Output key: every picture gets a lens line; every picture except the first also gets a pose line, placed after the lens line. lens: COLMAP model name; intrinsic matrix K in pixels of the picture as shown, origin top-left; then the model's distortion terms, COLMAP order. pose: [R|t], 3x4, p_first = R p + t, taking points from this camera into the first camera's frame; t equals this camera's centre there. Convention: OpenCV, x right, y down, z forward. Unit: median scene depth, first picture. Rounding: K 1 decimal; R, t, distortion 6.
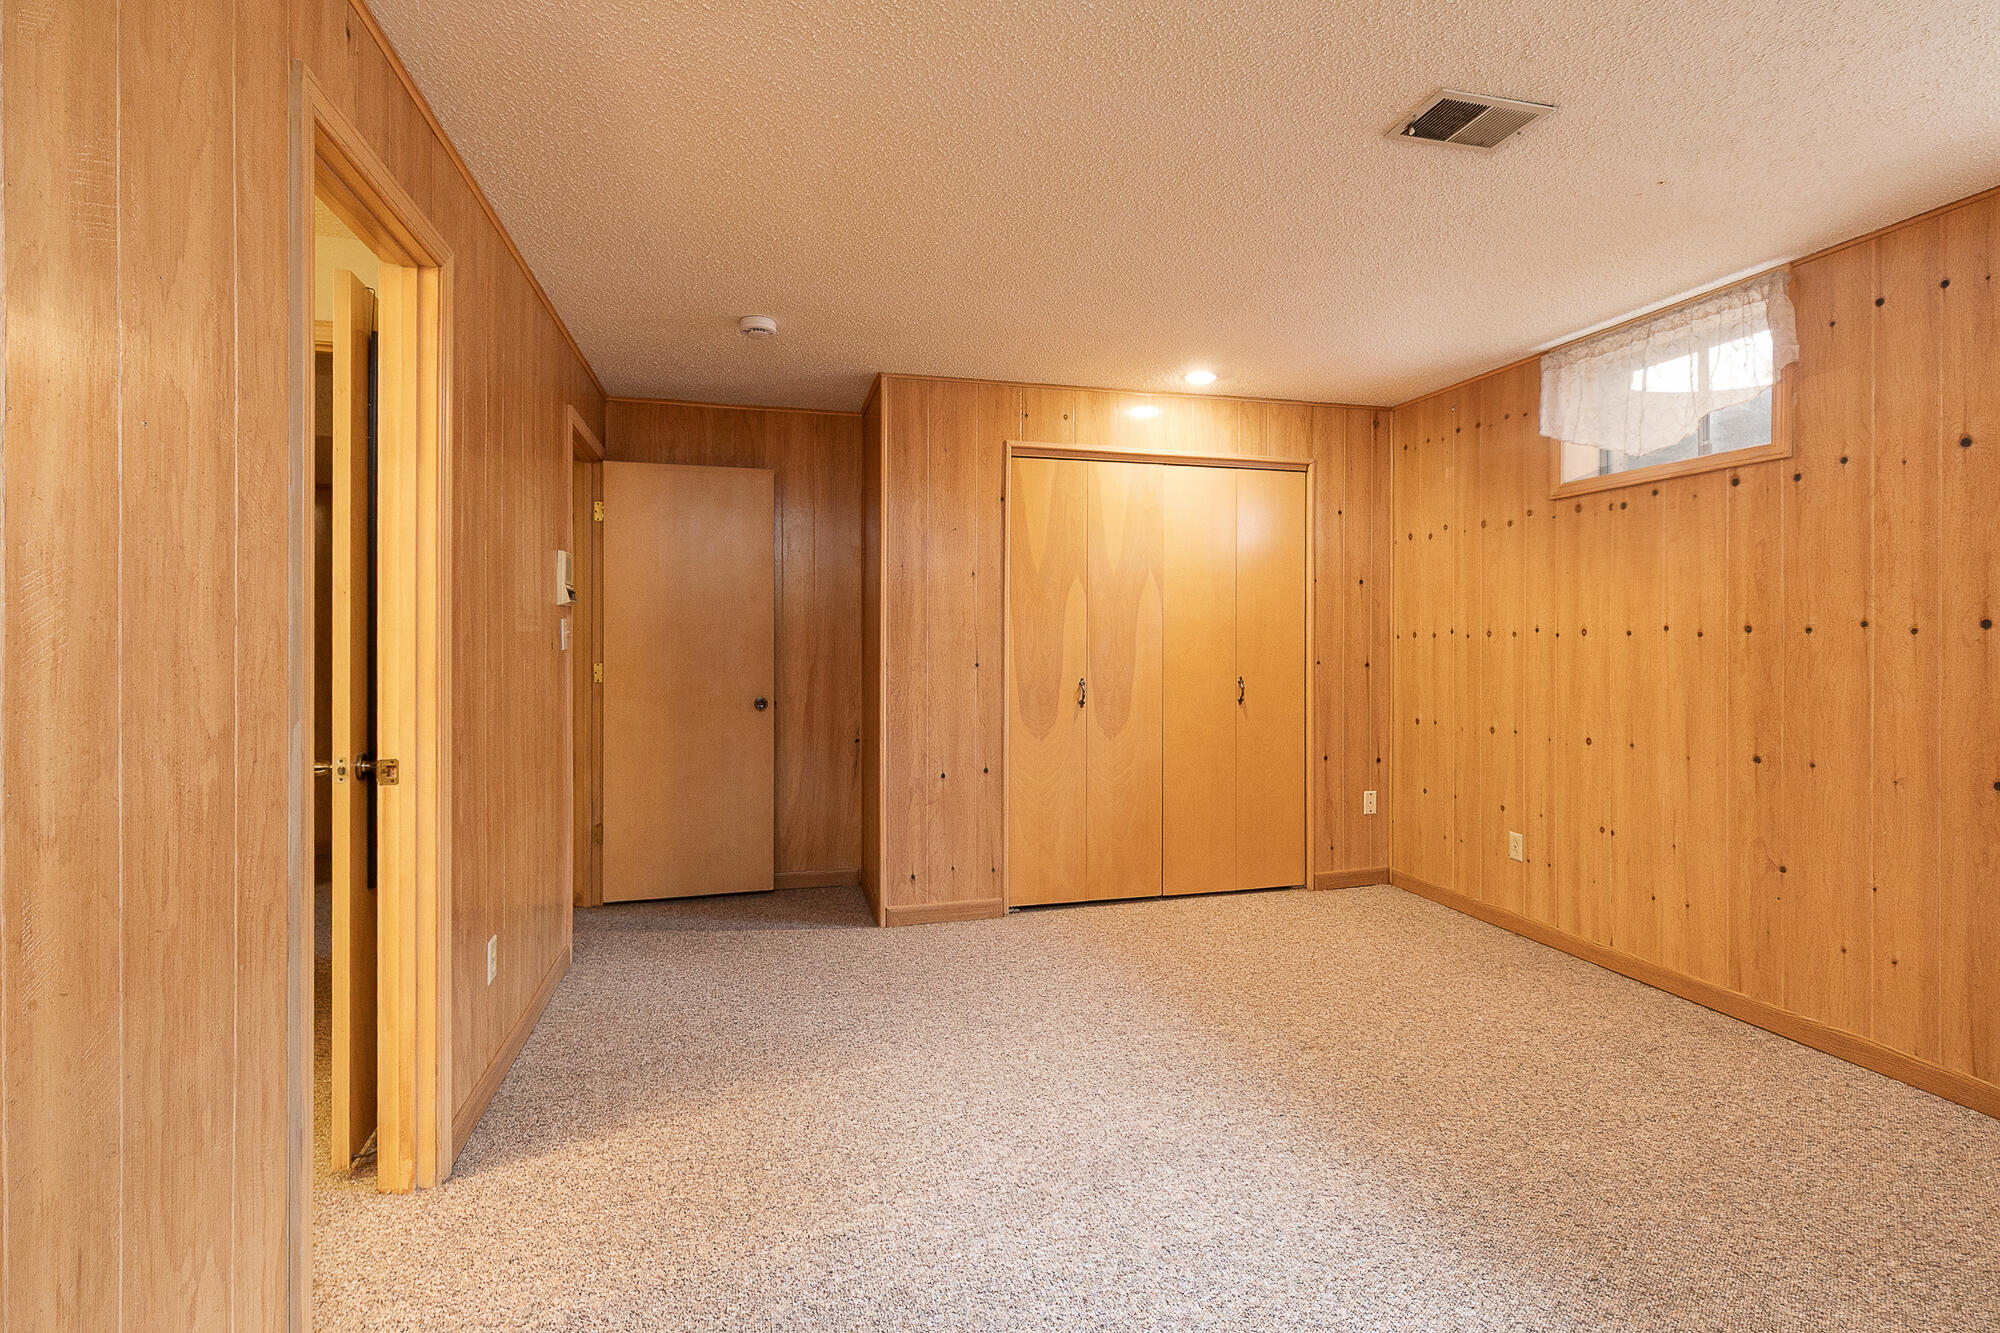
lens RADIAL K [[917.1, 0, 1002.8], [0, 917.1, 655.3], [0, 0, 1]] dist [0.002766, -0.000718]
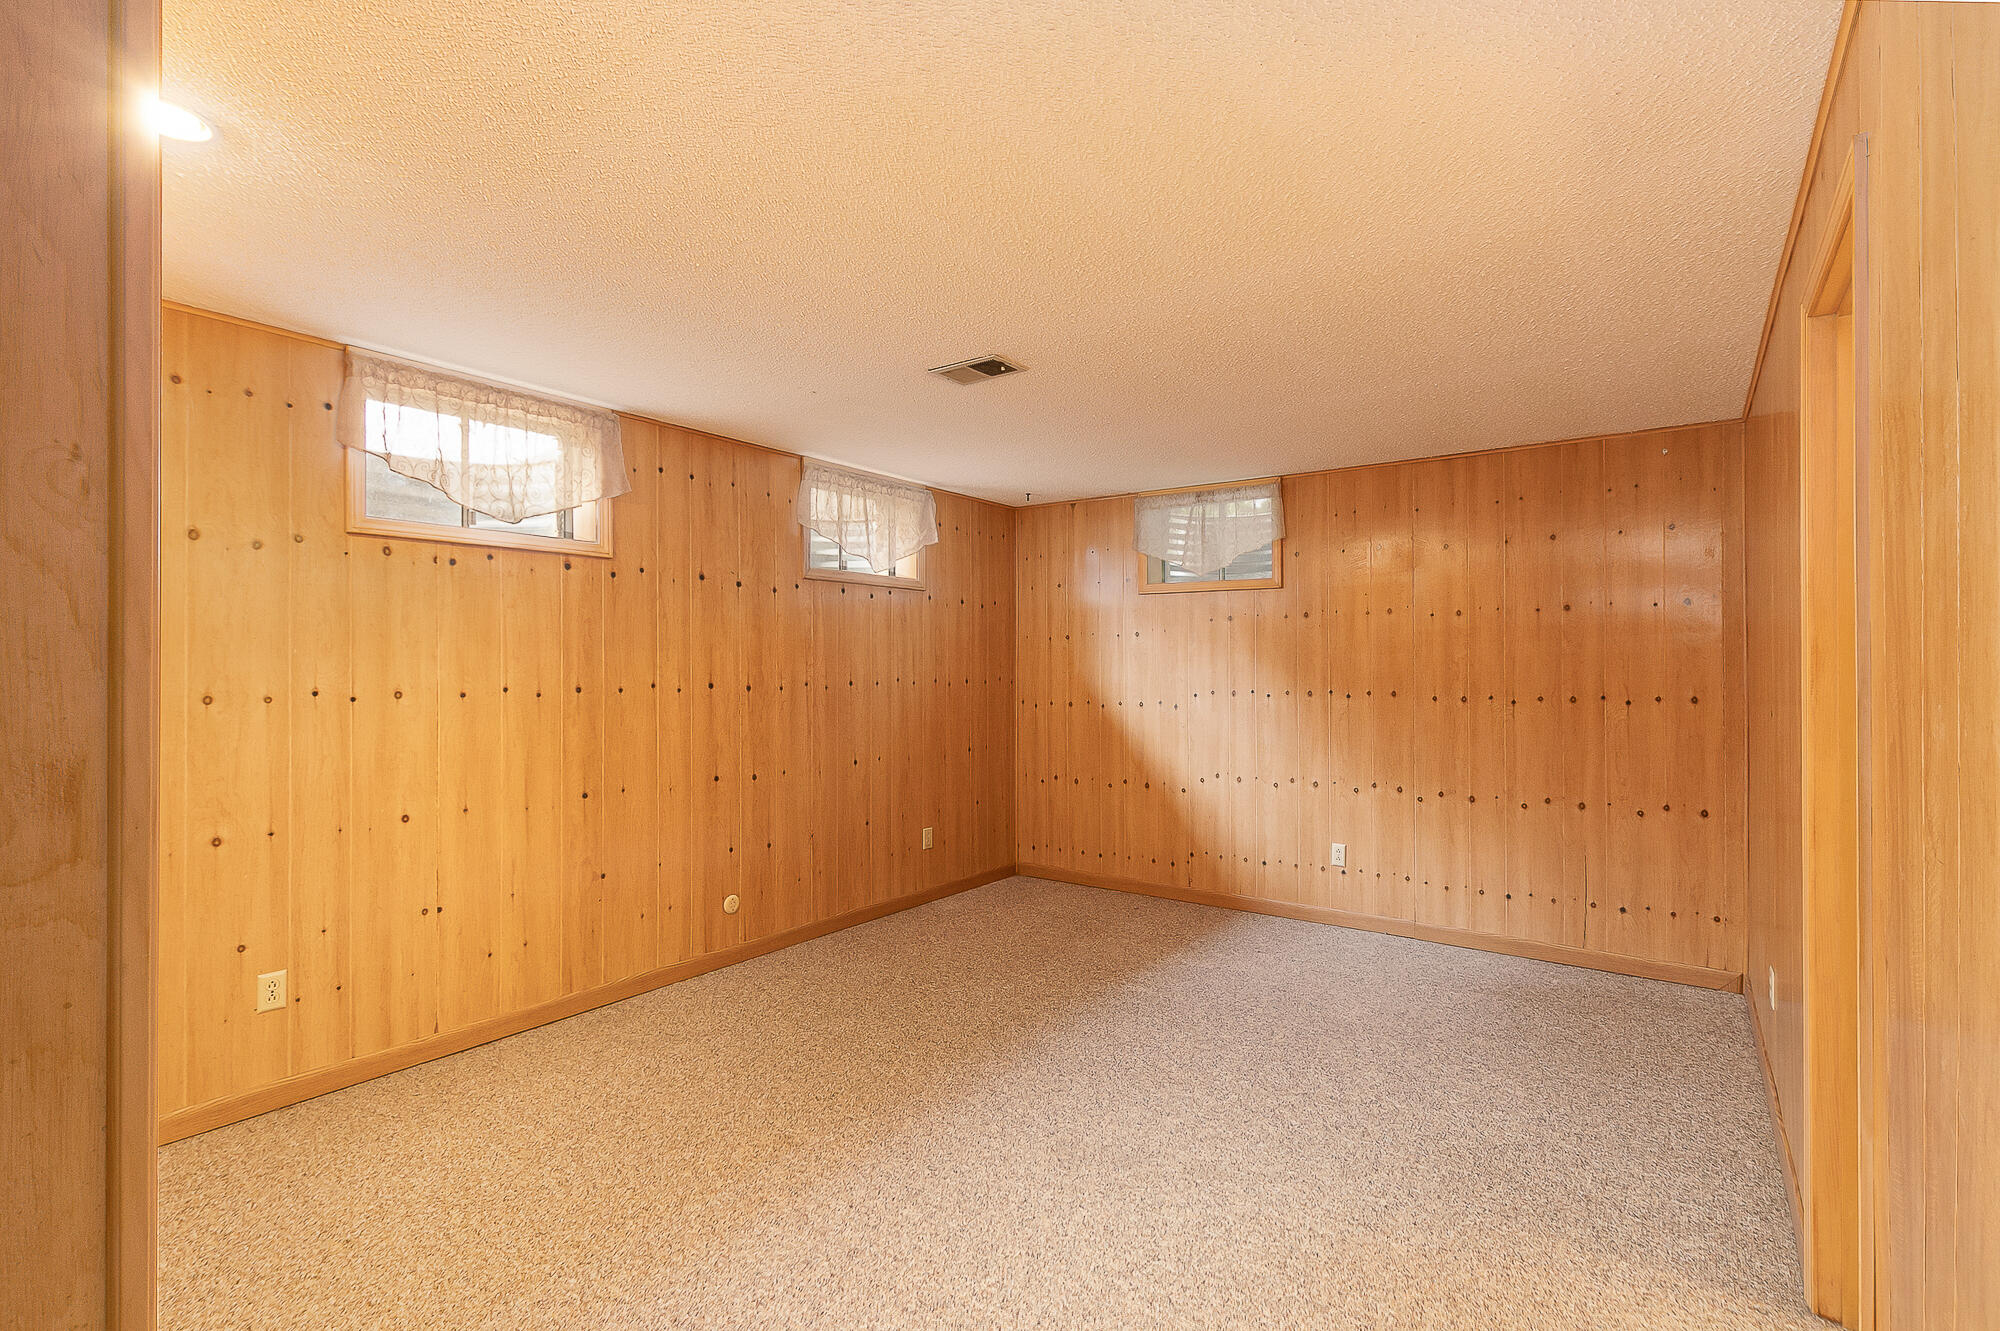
lens RADIAL K [[917.1, 0, 1002.2], [0, 917.1, 657.0], [0, 0, 1]] dist [0.002766, -0.000718]
pose [[-0.624076, 0.000328, 0.781364, -0.486852], [0.007139, 0.999961, 0.005282, -0.074160], [-0.781331, 0.008875, -0.624053, 1.312294]]
